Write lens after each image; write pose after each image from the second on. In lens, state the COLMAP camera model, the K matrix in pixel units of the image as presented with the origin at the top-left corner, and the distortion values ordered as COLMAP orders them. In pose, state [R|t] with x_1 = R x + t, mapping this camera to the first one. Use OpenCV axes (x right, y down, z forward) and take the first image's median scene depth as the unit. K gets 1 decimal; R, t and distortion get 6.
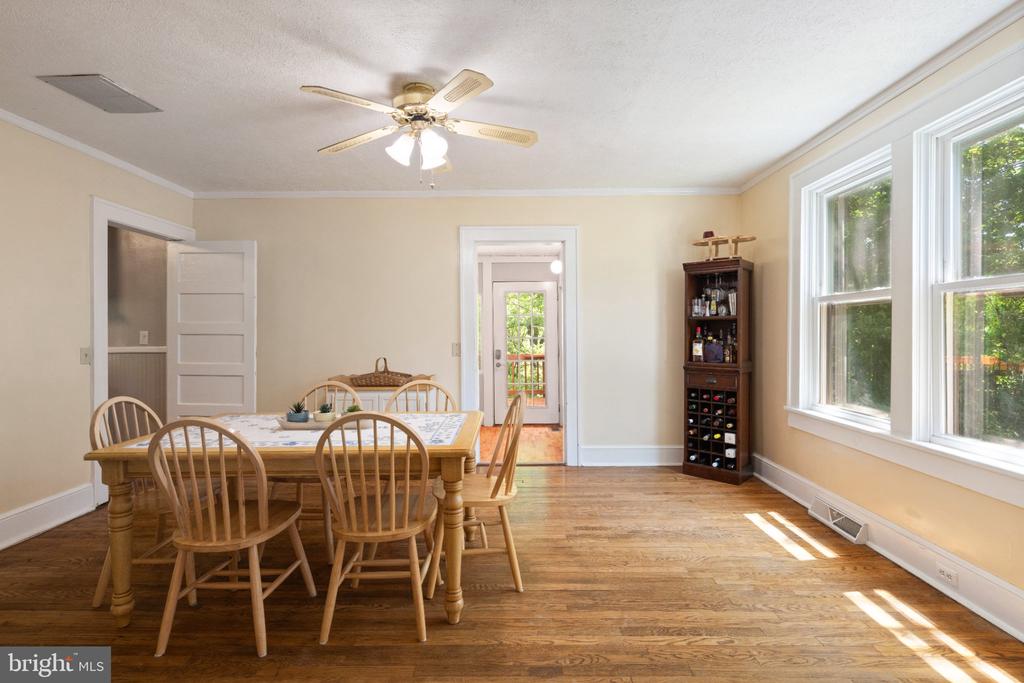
lens RADIAL K [[498.8, 0, 527.6], [0, 498.8, 334.7], [0, 0, 1]] dist [0.010727, 0.002003]
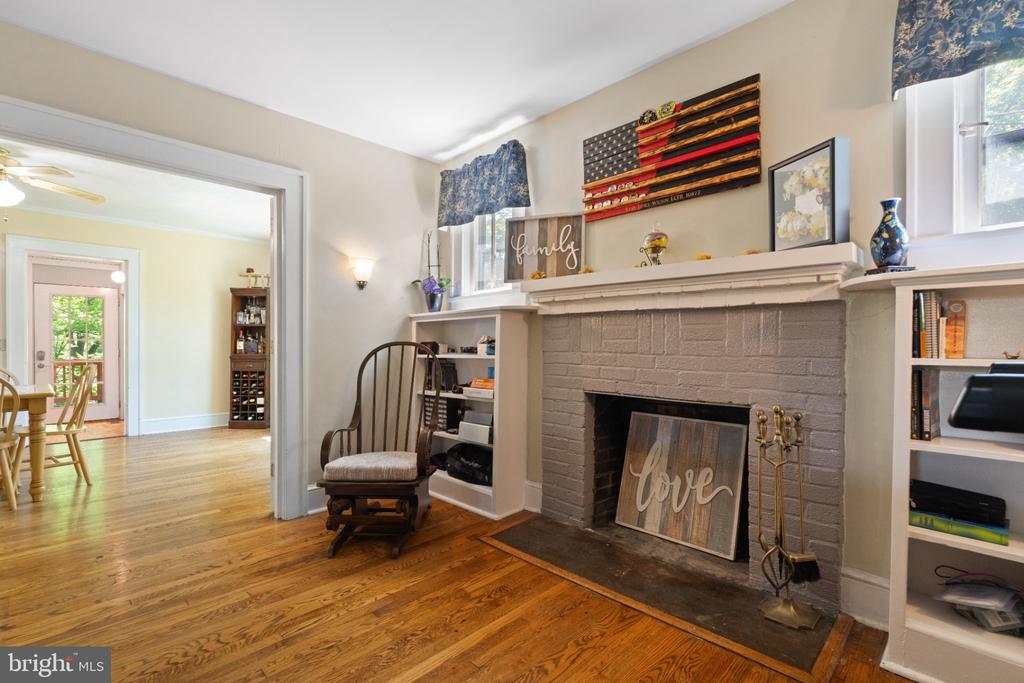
lens RADIAL K [[470.5, 0, 510.6], [0, 470.5, 347.0], [0, 0, 1]] dist [0.003137, 0.001296]
pose [[0.725874, 0.009019, 0.687769, -0.048577], [-0.006808, 0.999959, -0.005927, 0.038036], [-0.687794, -0.000380, 0.725906, -0.616497]]
